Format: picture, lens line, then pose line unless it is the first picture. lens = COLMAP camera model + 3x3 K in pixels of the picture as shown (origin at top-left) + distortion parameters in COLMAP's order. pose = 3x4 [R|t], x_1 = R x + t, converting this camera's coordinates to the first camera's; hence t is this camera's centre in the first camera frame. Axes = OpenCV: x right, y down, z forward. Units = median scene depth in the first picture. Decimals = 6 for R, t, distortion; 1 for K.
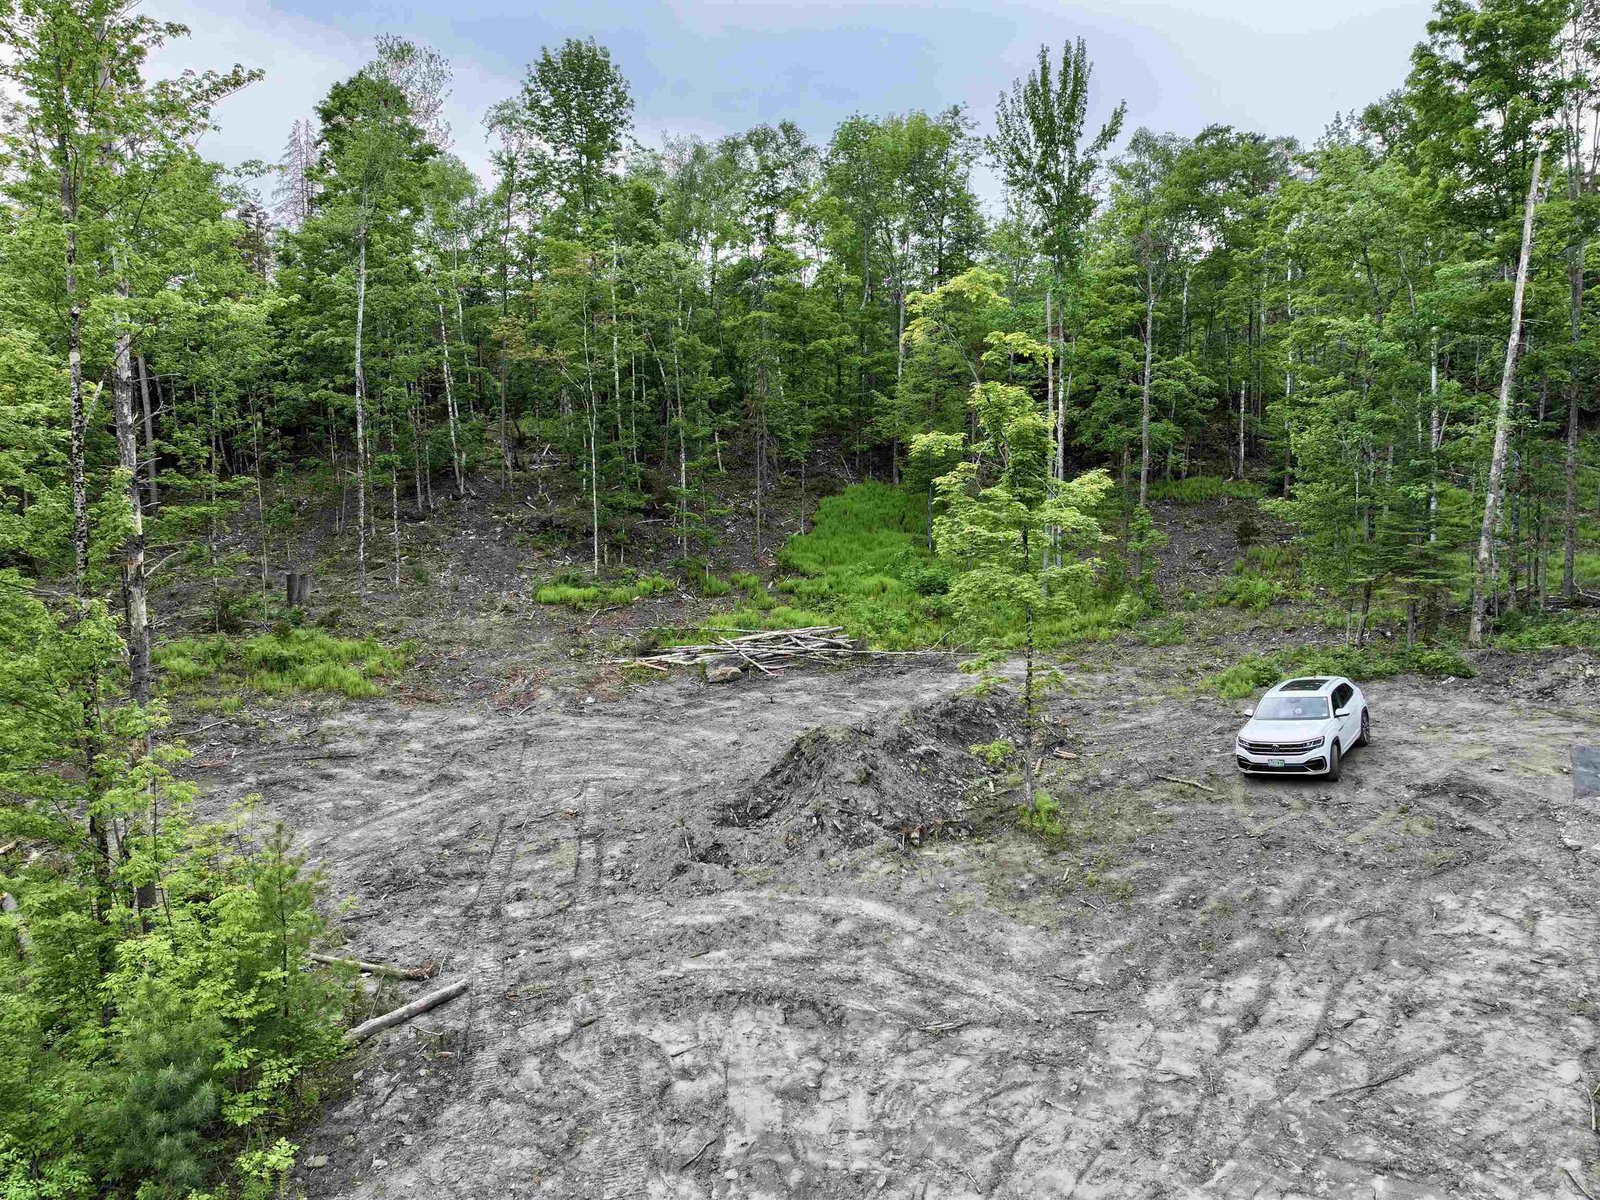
lens RADIAL K [[1123.8, 0, 794.7], [0, 1123.8, 591.3], [0, 0, 1]] dist [0.008520, 0.004461]
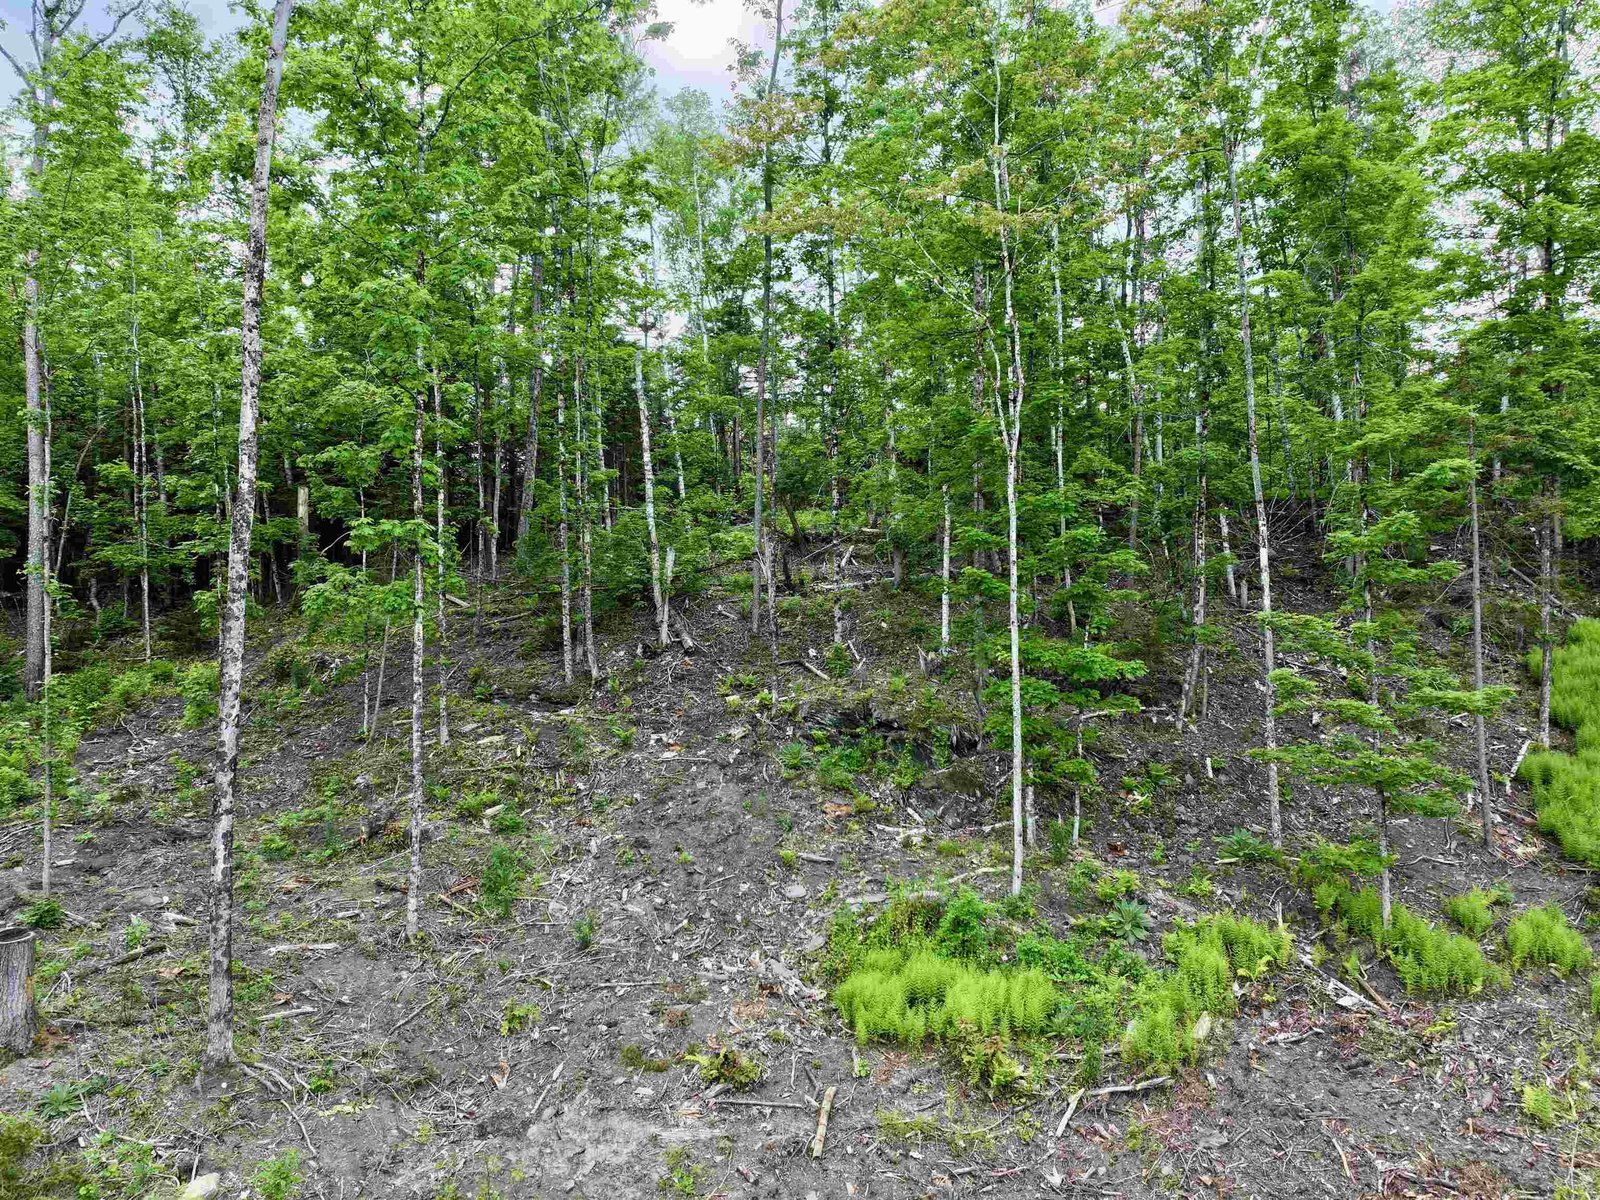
lens RADIAL K [[1120.8, 0, 800.5], [0, 1120.8, 596.1], [0, 0, 1]] dist [0.000213, 0.014063]
pose [[0.971977, -0.014485, -0.234630, -0.147257], [-0.016887, 0.991219, -0.131149, -0.050661], [0.234469, 0.131436, 0.963197, 0.613867]]
